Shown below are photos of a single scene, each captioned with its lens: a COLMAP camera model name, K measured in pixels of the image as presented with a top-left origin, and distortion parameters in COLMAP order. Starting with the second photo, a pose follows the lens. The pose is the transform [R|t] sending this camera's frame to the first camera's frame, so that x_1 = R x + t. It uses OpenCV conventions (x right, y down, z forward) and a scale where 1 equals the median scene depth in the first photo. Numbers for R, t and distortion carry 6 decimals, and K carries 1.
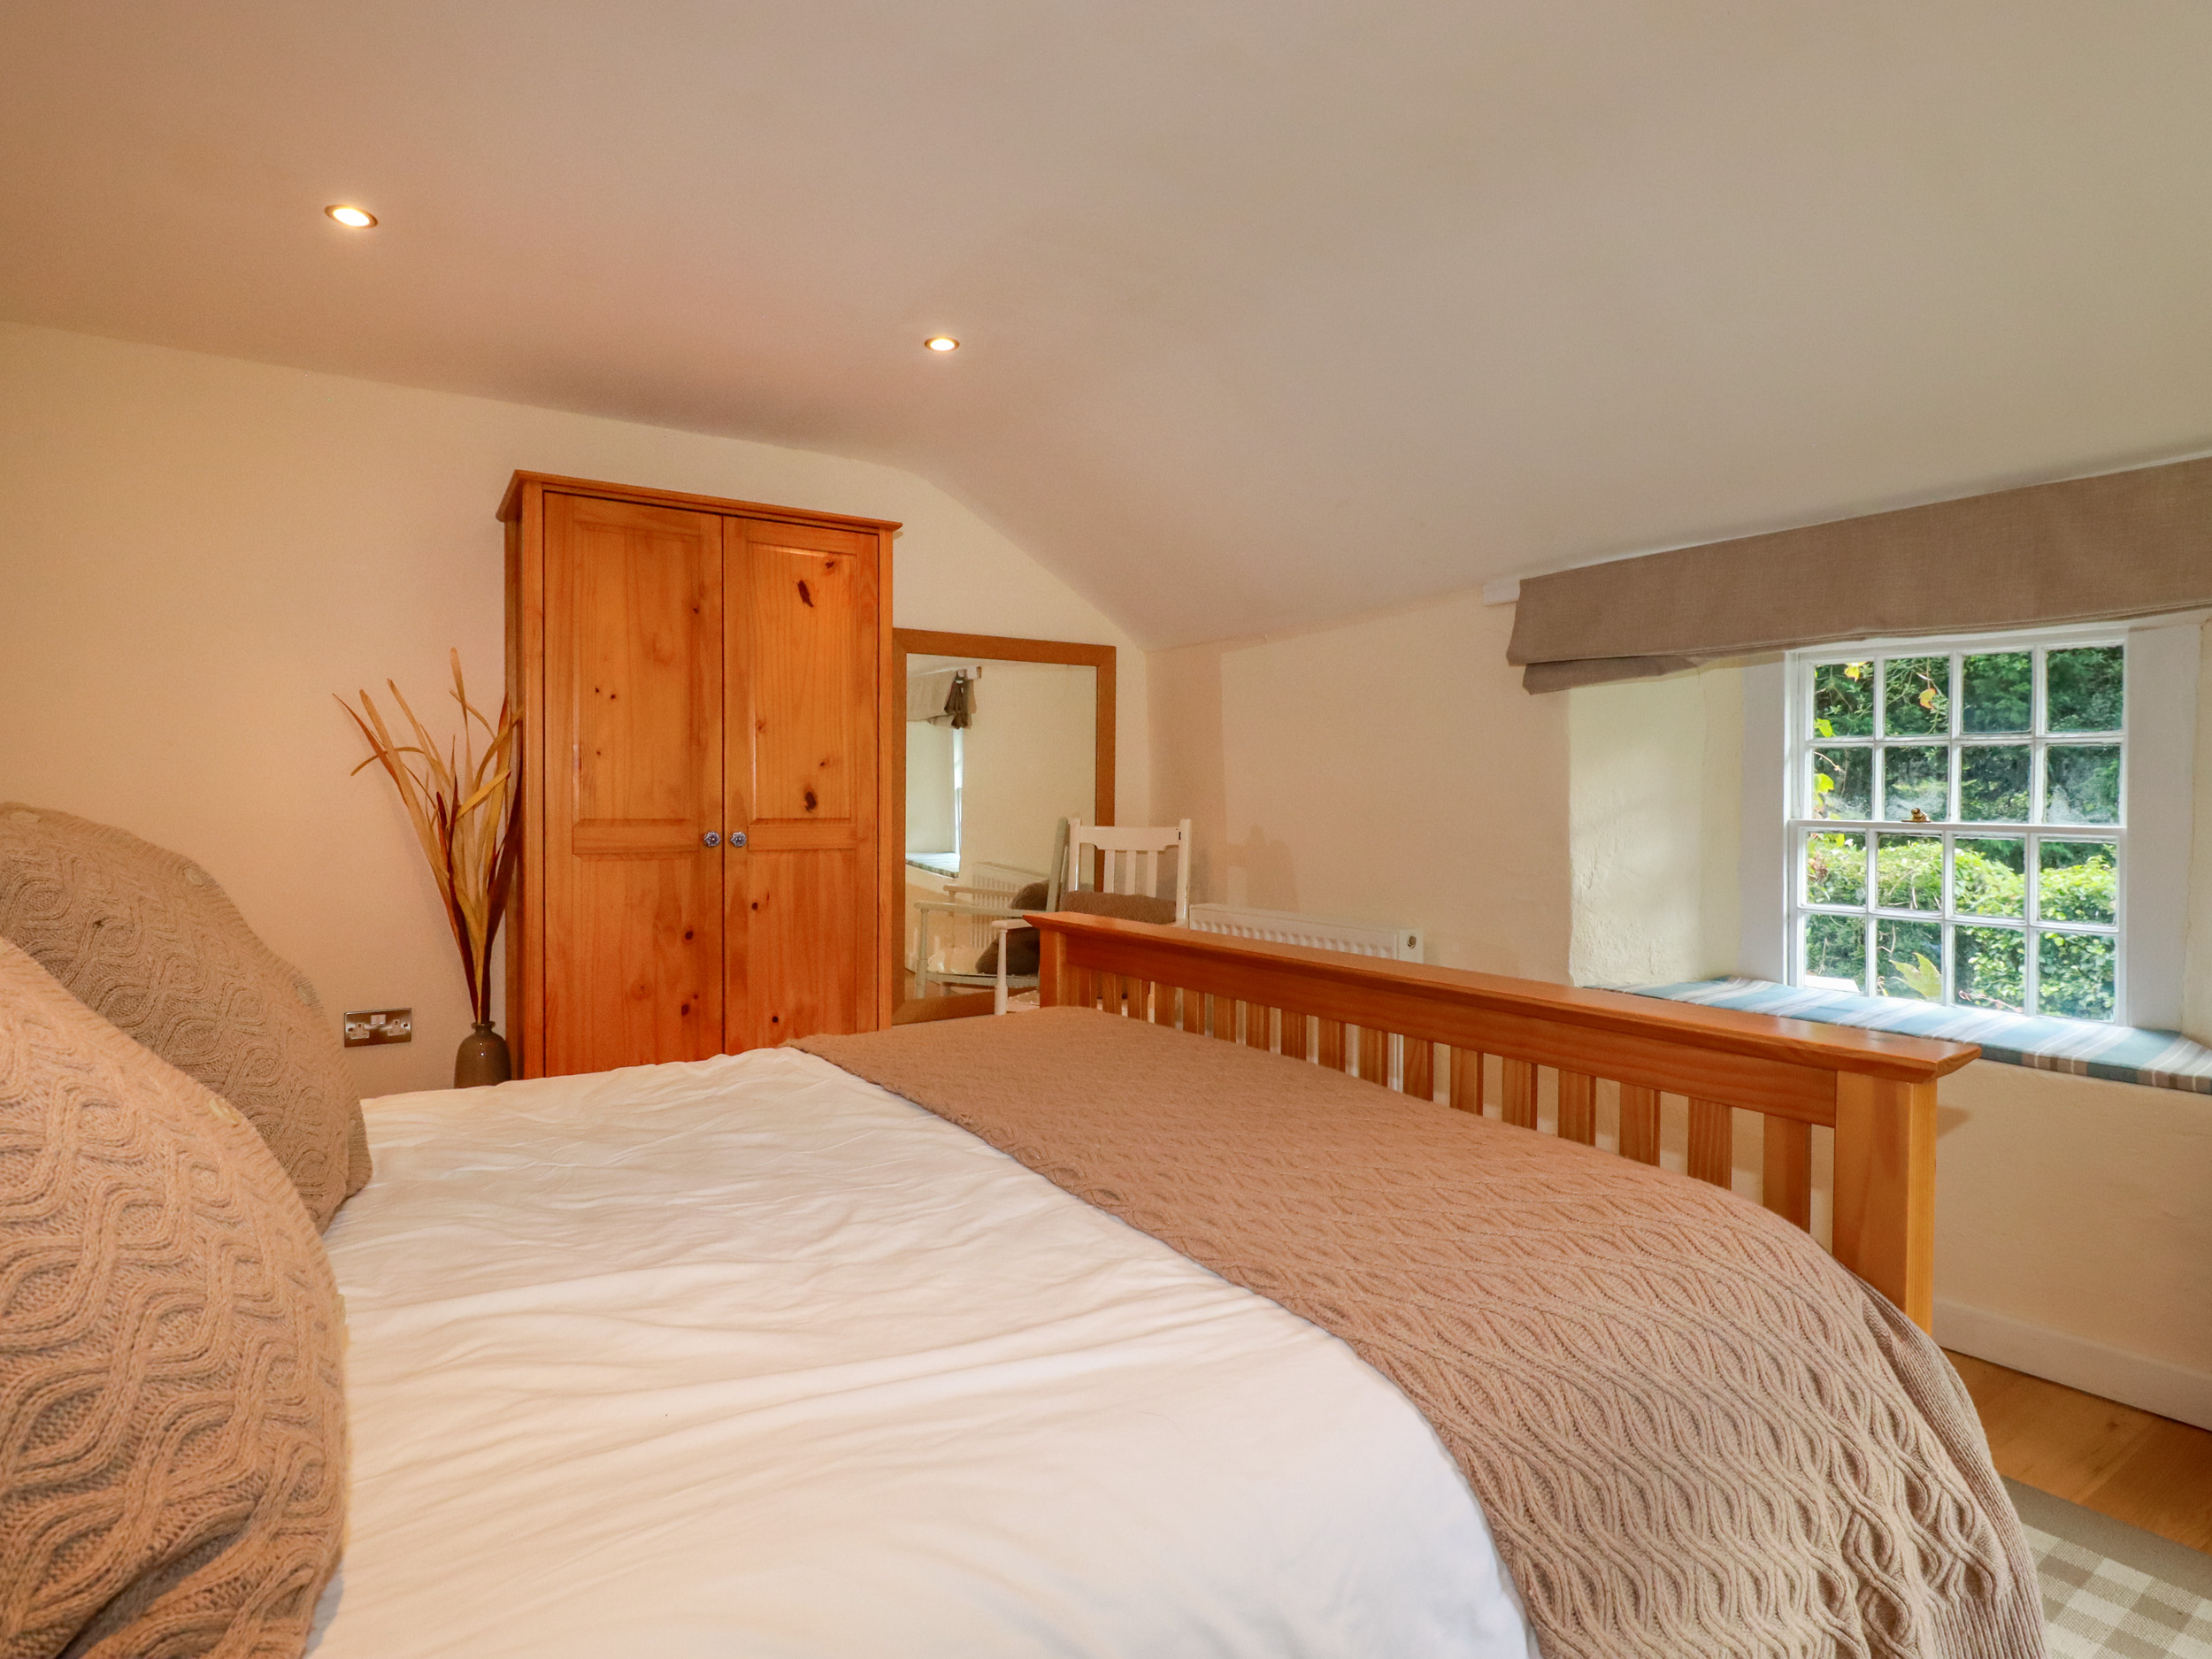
lens RADIAL K [[1134.6, 0, 1110.6], [0, 1134.6, 814.2], [0, 0, 1]] dist [0.001106, 0.000093]
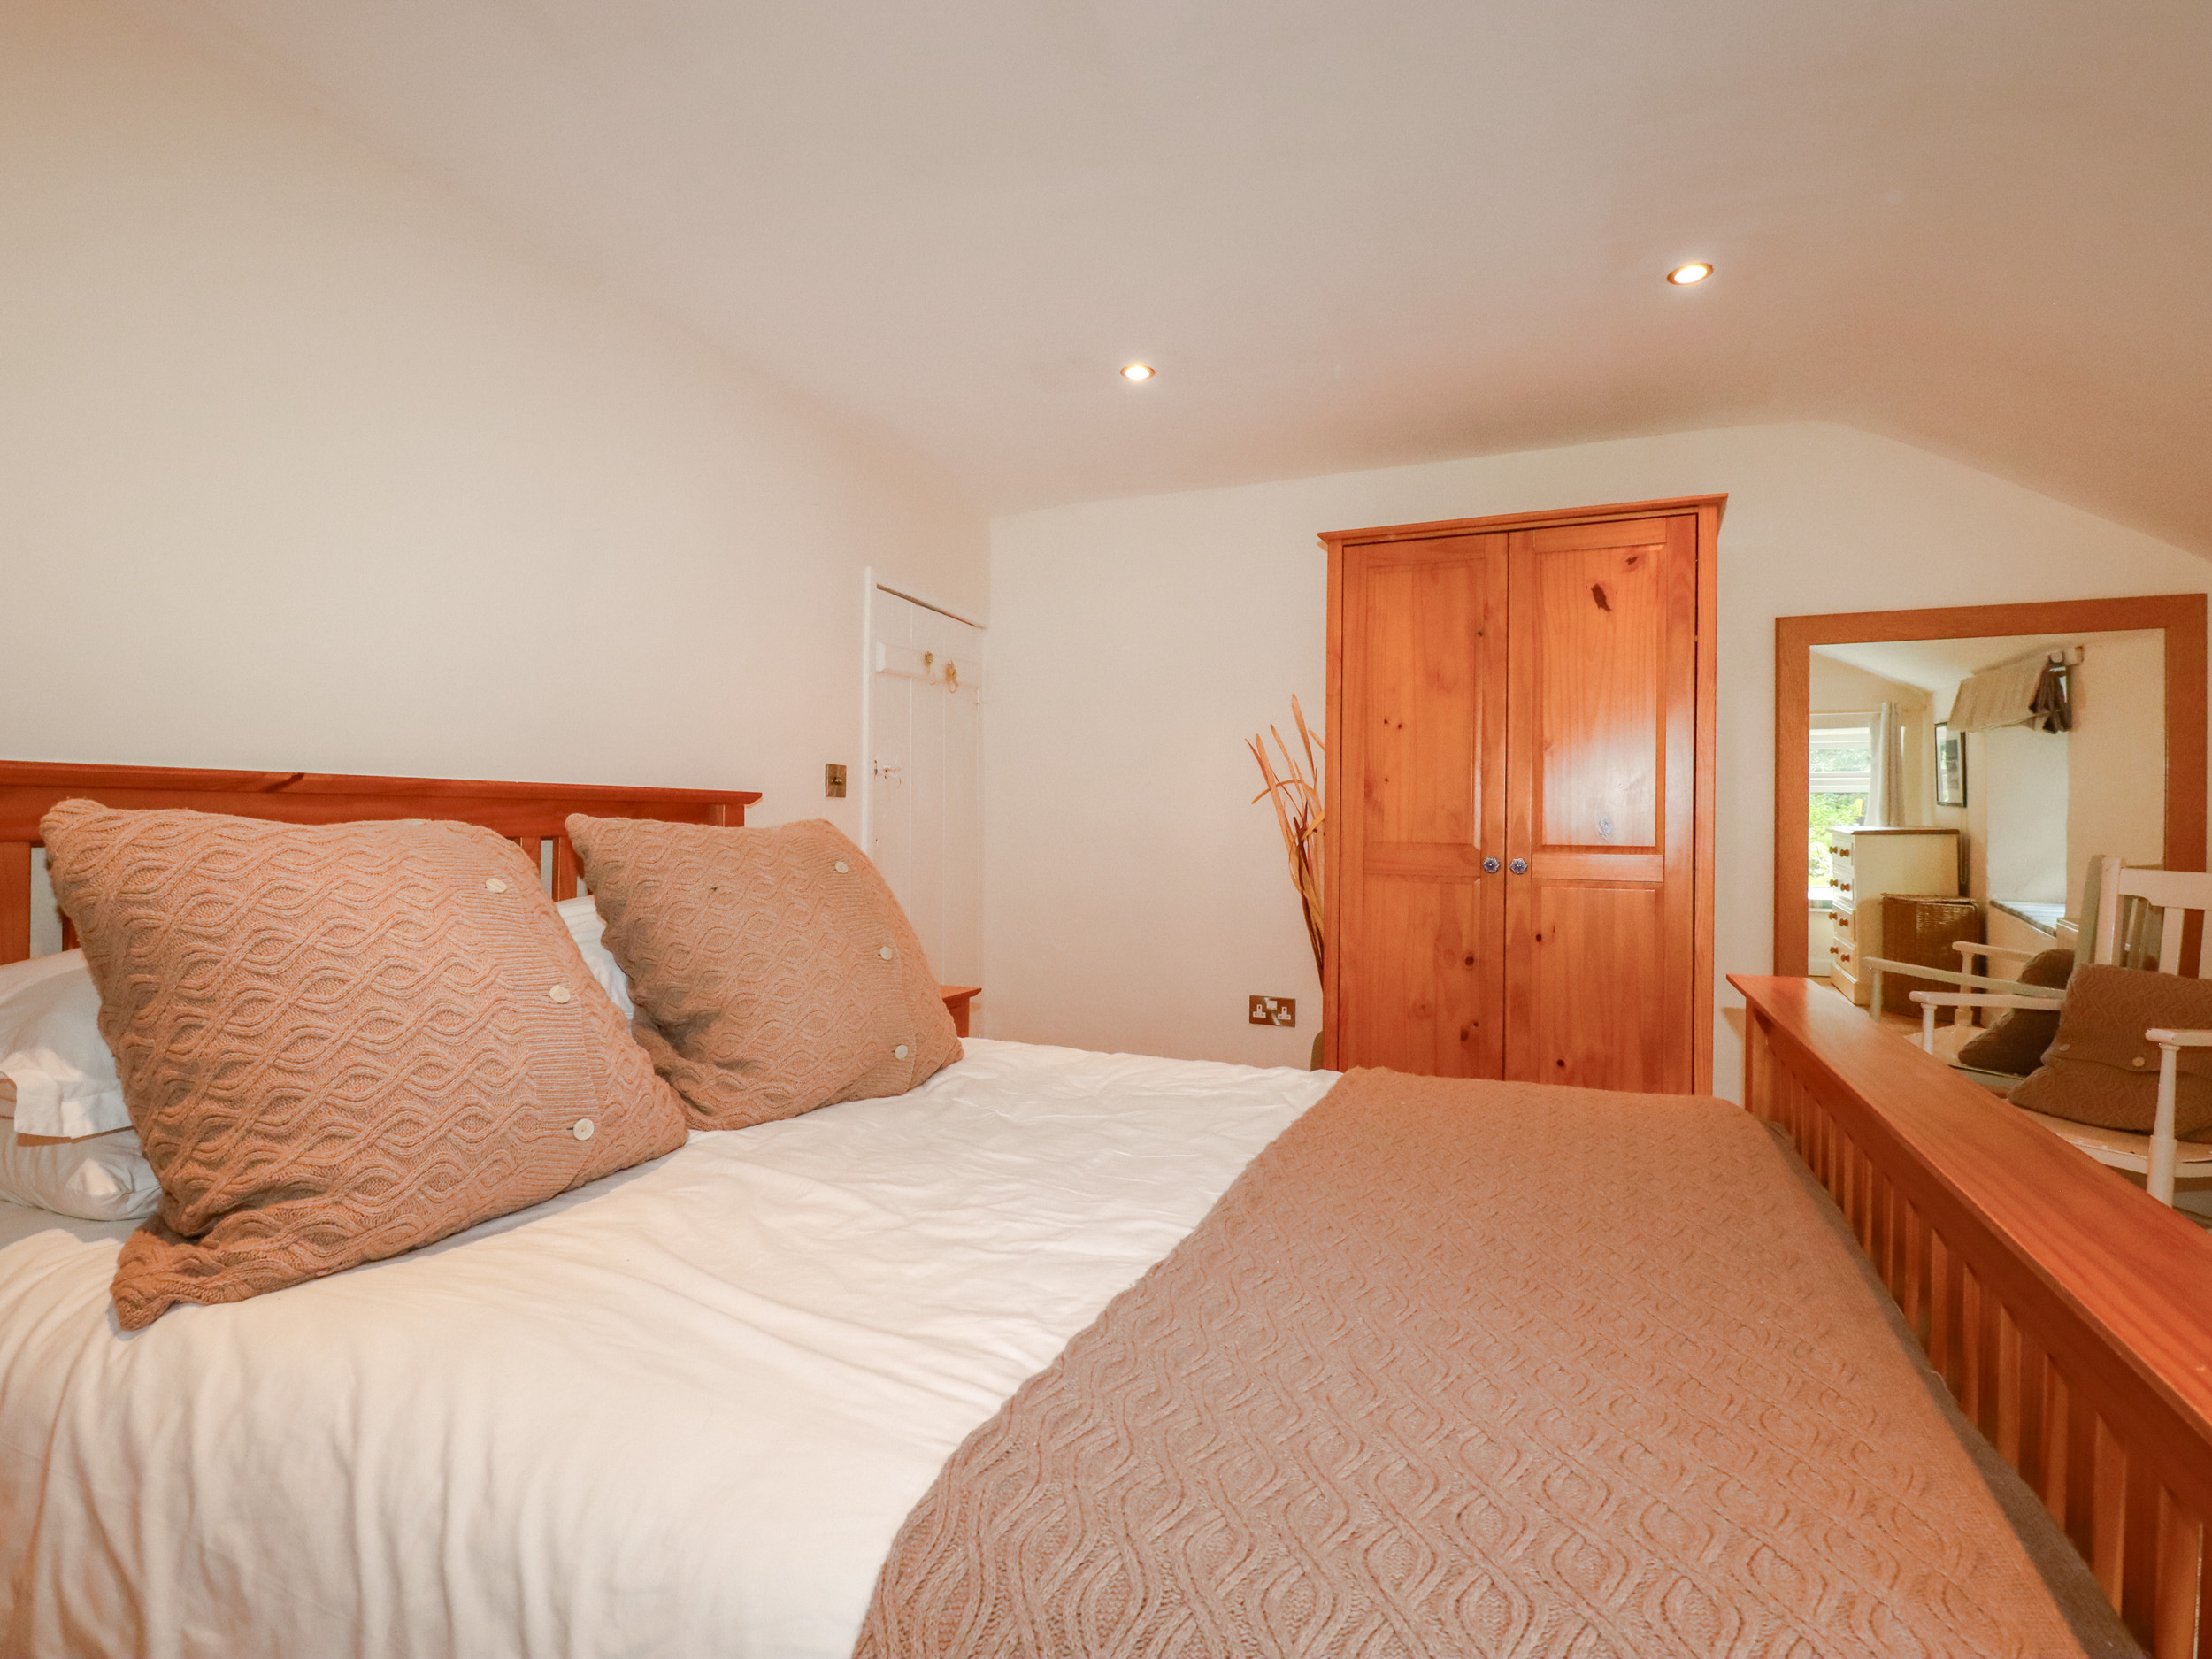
lens RADIAL K [[1134.6, 0, 1110.6], [0, 1134.6, 814.2], [0, 0, 1]] dist [0.001106, 0.000093]
pose [[0.554446, -0.002612, -0.832216, 0.284811], [-0.019641, 0.999675, -0.016223, 0.000583], [0.831988, 0.025340, 0.554215, 0.189405]]
